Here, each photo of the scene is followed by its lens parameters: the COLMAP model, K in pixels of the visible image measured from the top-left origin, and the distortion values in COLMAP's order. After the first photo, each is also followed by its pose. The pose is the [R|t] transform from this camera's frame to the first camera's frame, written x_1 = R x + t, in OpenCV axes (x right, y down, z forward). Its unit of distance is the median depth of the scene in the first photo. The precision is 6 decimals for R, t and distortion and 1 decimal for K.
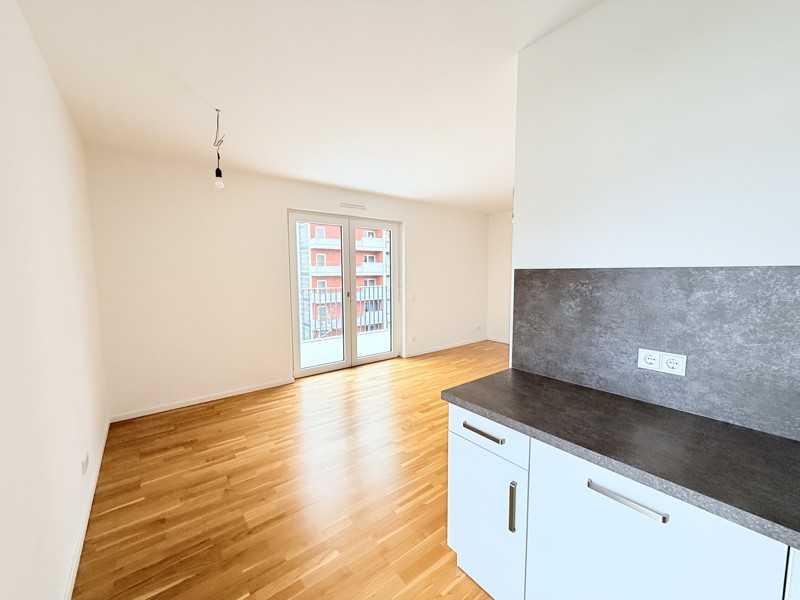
lens RADIAL K [[318.1, 0, 394.1], [0, 318.1, 297.5], [0, 0, 1]] dist [0.010279, 0.000326]
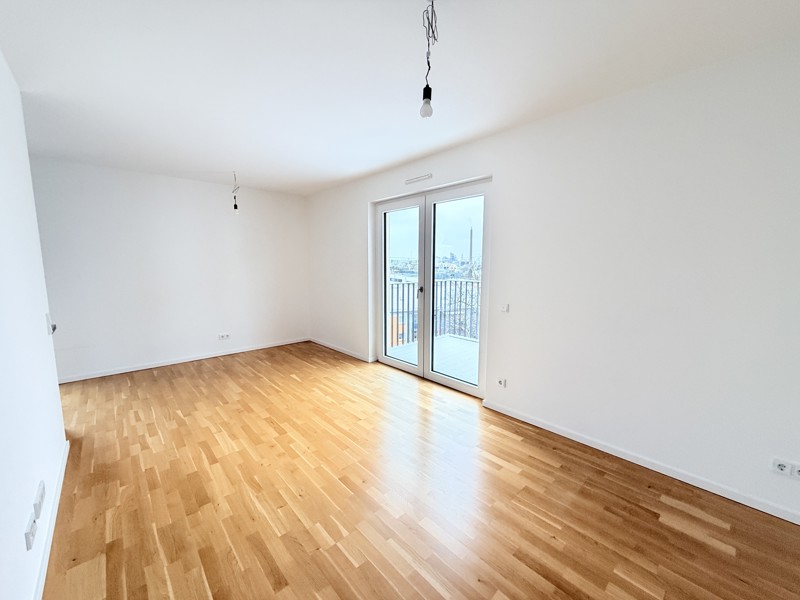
lens RADIAL K [[318.1, 0, 401.8], [0, 318.1, 299.6], [0, 0, 1]] dist [0.010279, 0.000326]
pose [[0.075147, 0.111215, -0.990951, 0.934249], [-0.079344, 0.991277, 0.105235, -0.091373], [0.994011, 0.070718, 0.083316, 1.237004]]
